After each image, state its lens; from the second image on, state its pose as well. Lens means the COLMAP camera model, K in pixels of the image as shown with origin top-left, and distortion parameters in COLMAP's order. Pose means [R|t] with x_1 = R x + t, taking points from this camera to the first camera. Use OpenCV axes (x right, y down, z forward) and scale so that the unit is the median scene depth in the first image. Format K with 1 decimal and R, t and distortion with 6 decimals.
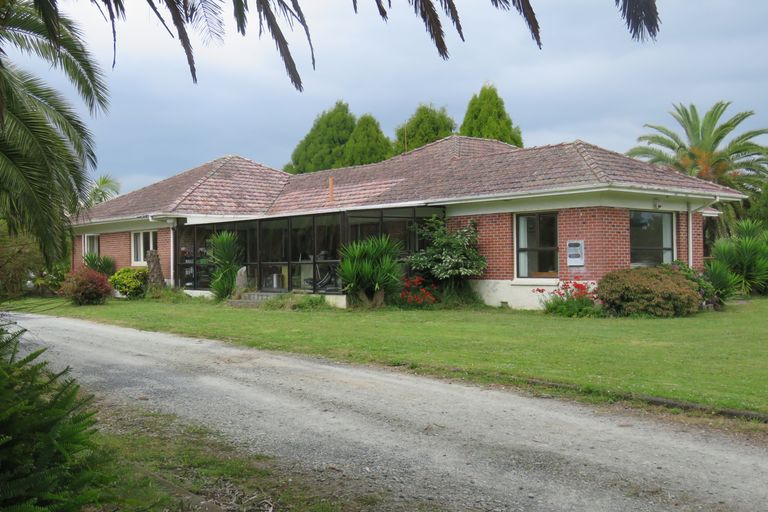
lens RADIAL K [[877.9, 0, 384.0], [0, 877.9, 256.0], [0, 0, 1]] dist [-0.011041, -0.007880]
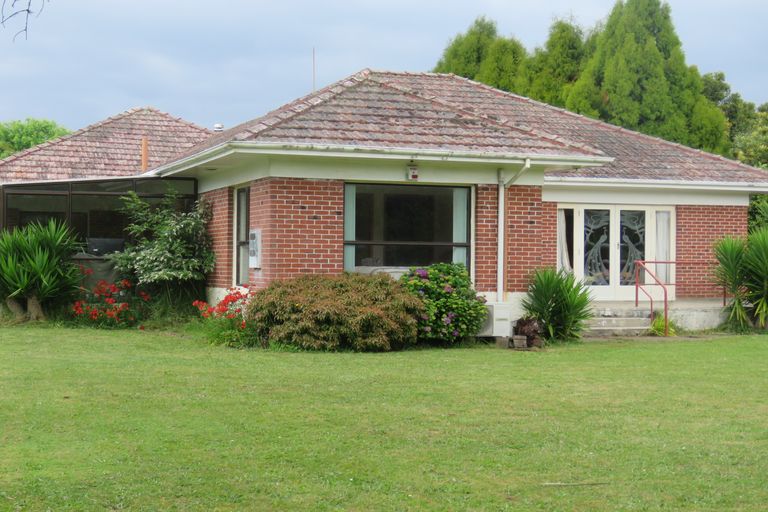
lens RADIAL K [[1336.9, 0, 384.0], [0, 1336.9, 256.0], [0, 0, 1]] dist [-0.016840, -0.031191]
pose [[0.933926, 0.016315, -0.357095, 0.616535], [-0.015763, 0.999866, 0.004458, -0.003547], [0.357119, 0.001465, 0.934058, 0.094821]]
